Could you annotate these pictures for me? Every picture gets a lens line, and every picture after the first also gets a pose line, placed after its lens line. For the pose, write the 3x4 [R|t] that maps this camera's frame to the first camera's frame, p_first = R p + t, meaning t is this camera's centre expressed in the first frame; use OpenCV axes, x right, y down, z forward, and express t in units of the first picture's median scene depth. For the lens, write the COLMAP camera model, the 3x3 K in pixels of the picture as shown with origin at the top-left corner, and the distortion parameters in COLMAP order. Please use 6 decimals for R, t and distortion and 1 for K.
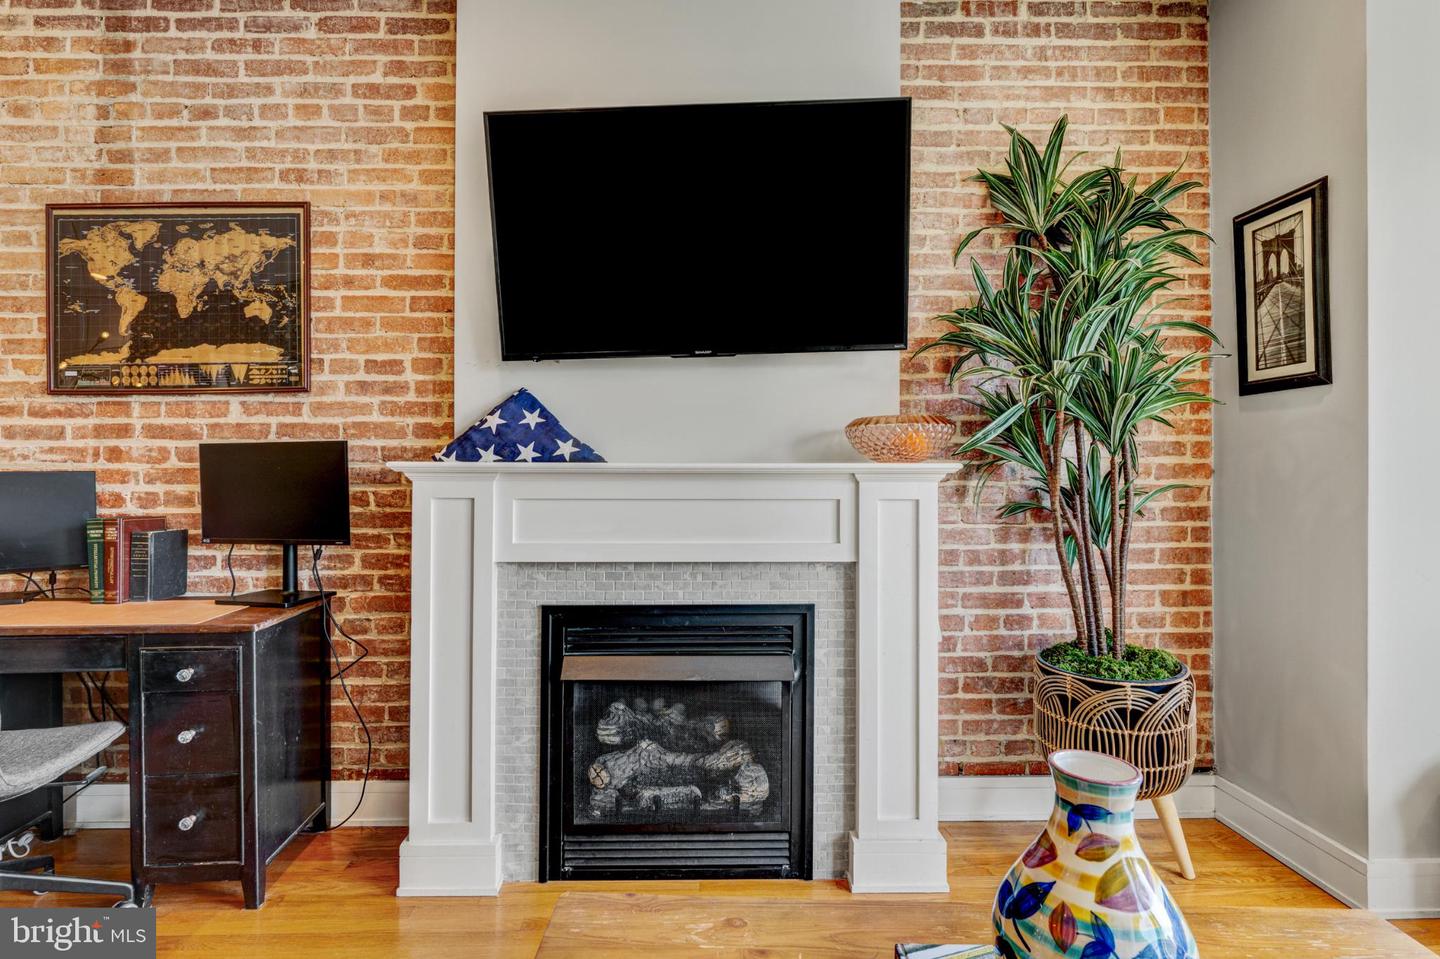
lens RADIAL K [[732.5, 0, 689.9], [0, 732.5, 473.2], [0, 0, 1]] dist [-0.007251, 0.001789]
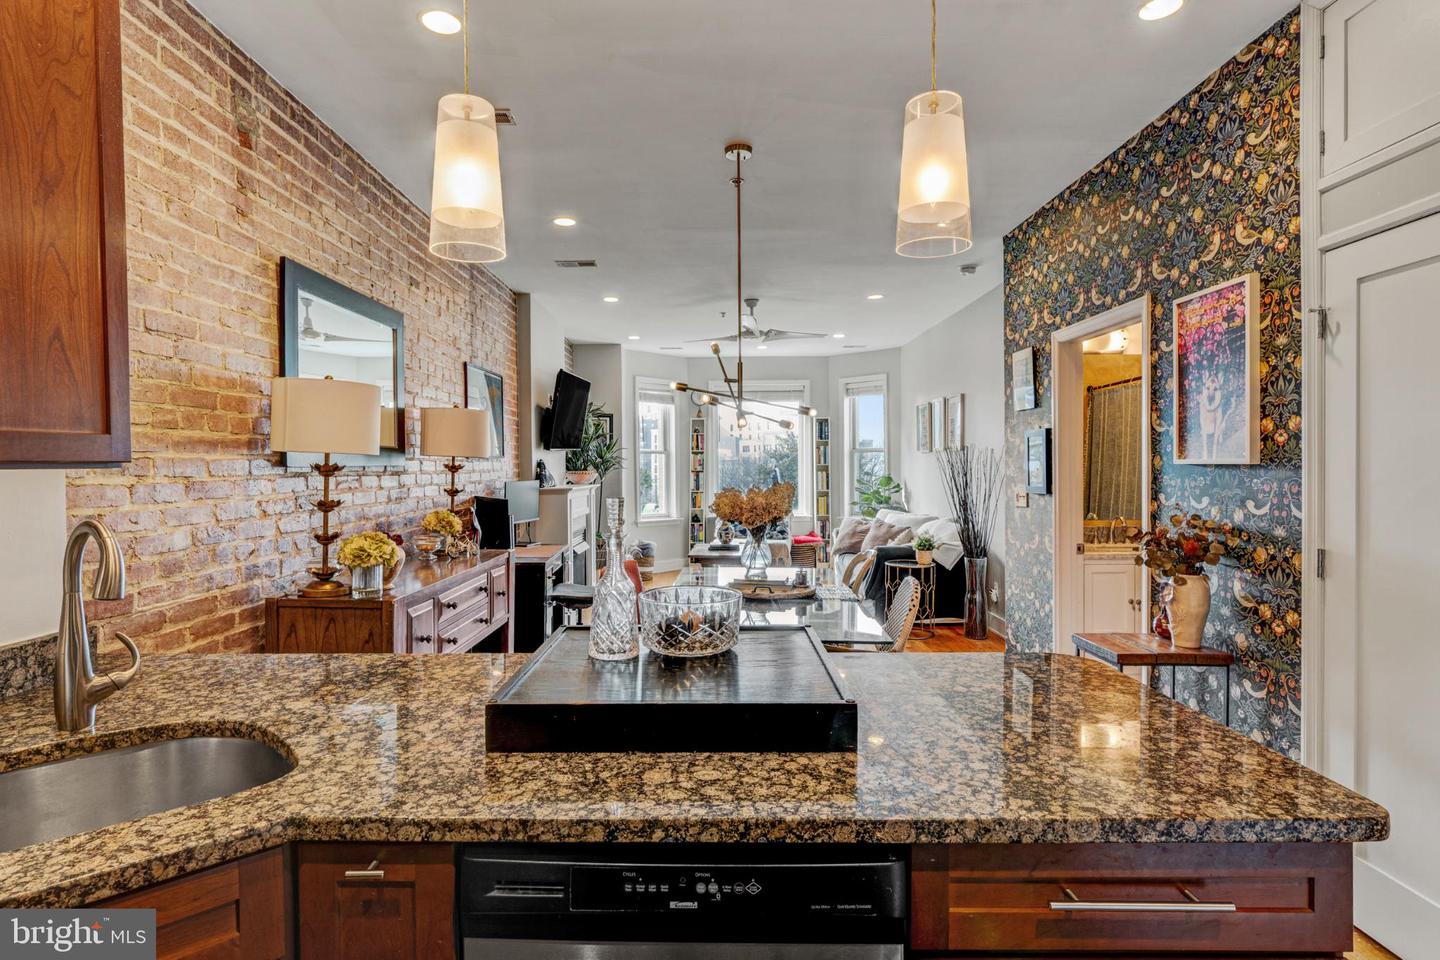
lens RADIAL K [[732.5, 0, 709.4], [0, 732.5, 486.7], [0, 0, 1]] dist [-0.007251, 0.001789]
pose [[0.023598, -0.025104, 0.999406, -2.841984], [0.000489, 0.999685, 0.025099, -0.079199], [-0.999721, -0.000104, 0.023603, 0.291662]]
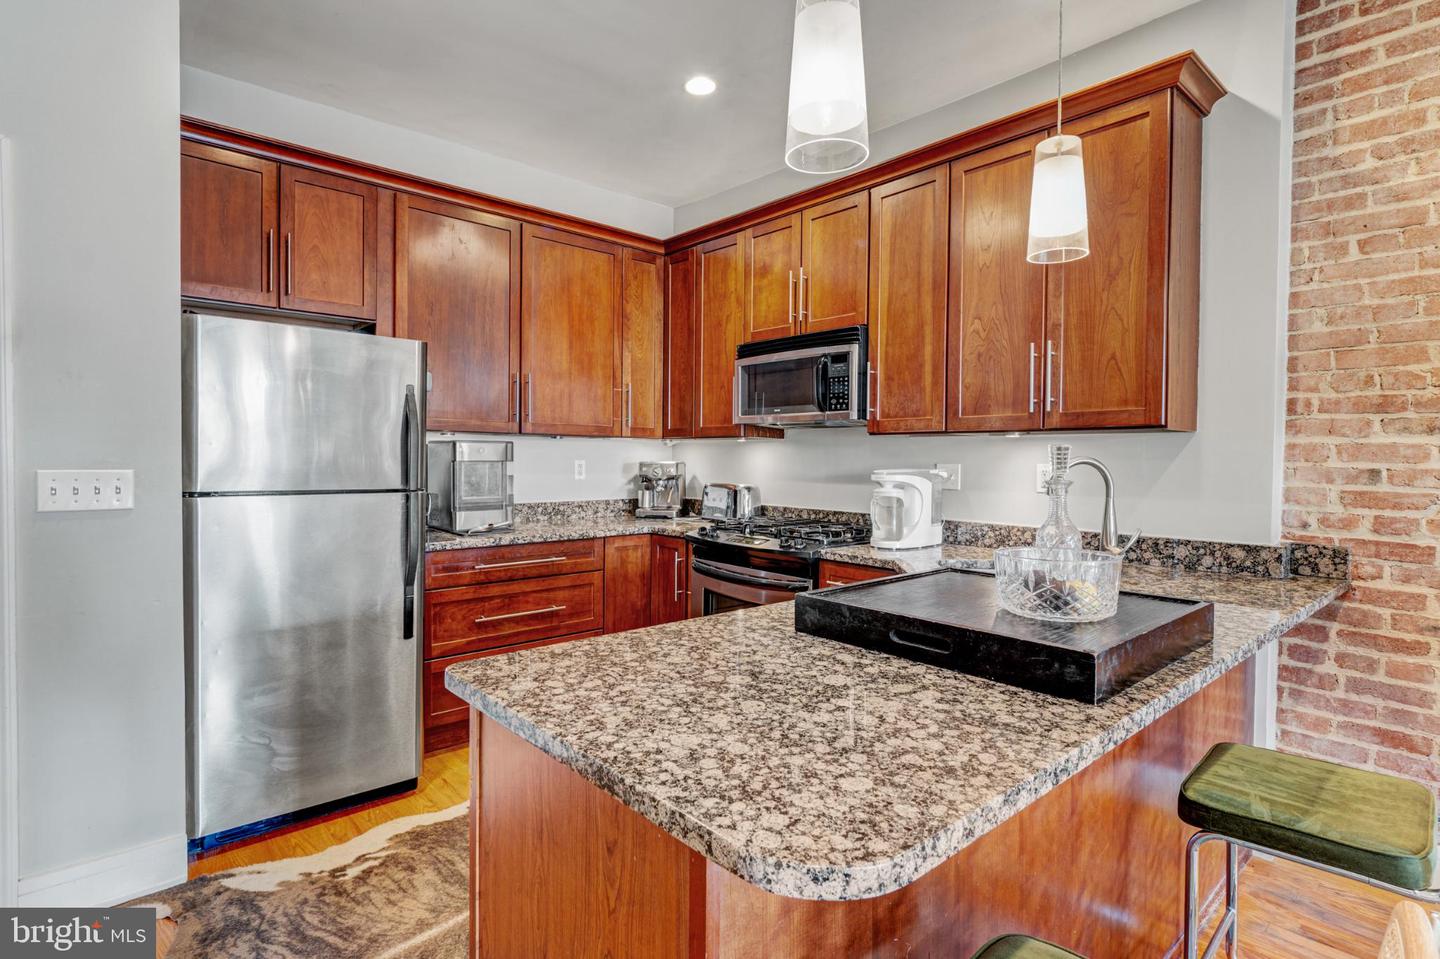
lens RADIAL K [[732.5, 0, 714.1], [0, 732.5, 471.4], [0, 0, 1]] dist [-0.007251, 0.001789]
pose [[0.646141, 0.022614, -0.762883, -1.933945], [-0.003663, 0.999641, 0.026530, -0.048278], [0.763209, -0.014347, 0.645993, -0.252132]]
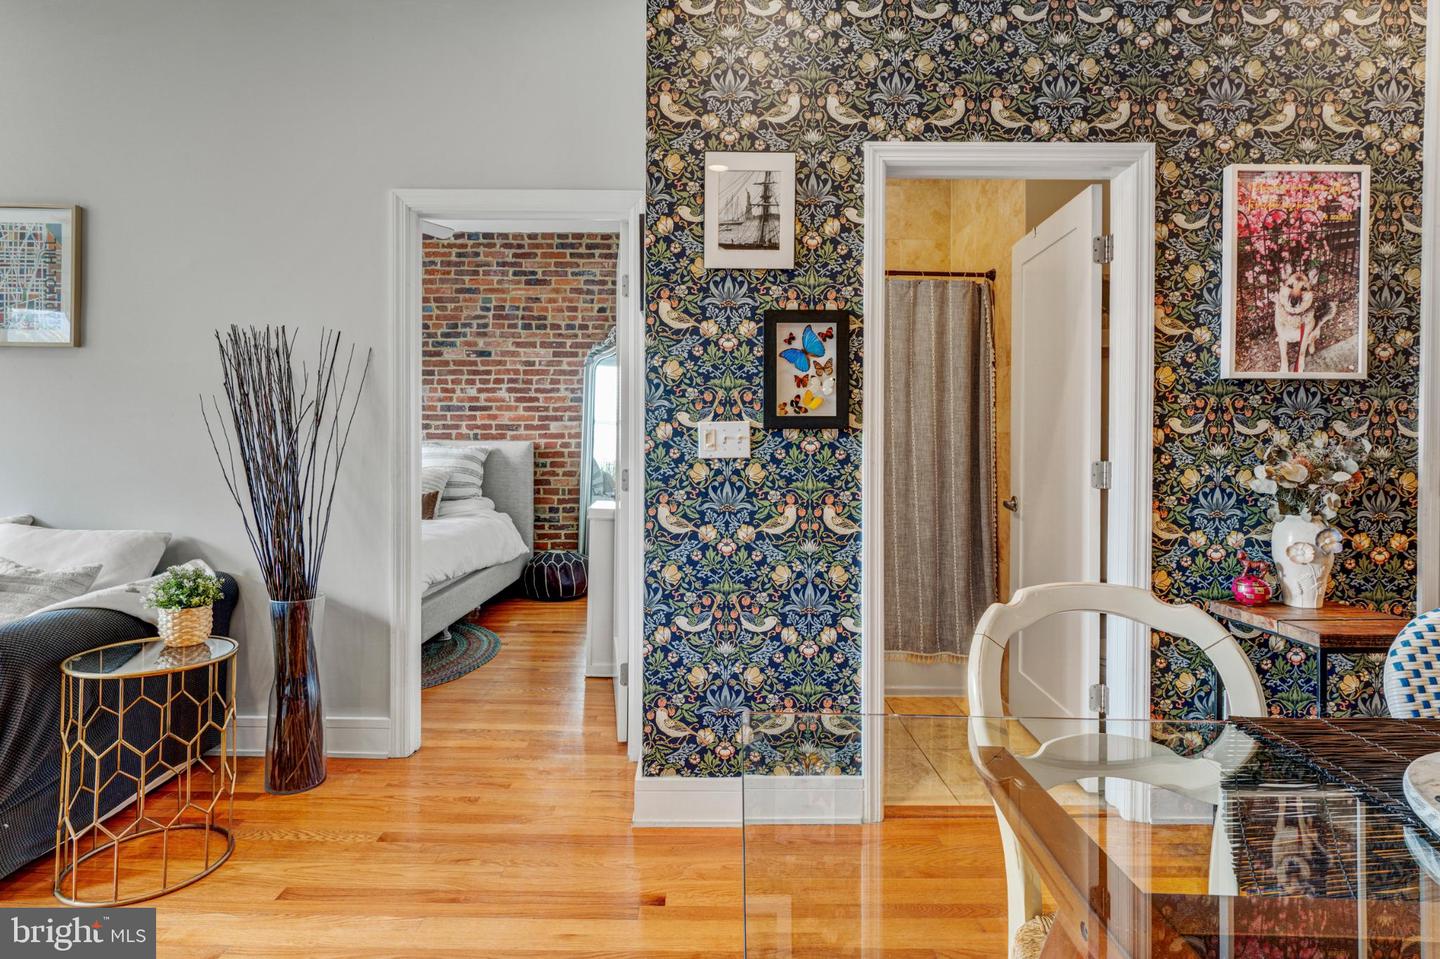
lens RADIAL K [[732.5, 0, 701.1], [0, 732.5, 455.2], [0, 0, 1]] dist [-0.007251, 0.001789]
pose [[-0.999573, -0.004363, 0.028907, -1.030780], [-0.004317, 0.999989, 0.001653, 0.010455], [-0.028913, 0.001527, -0.999581, 0.489019]]
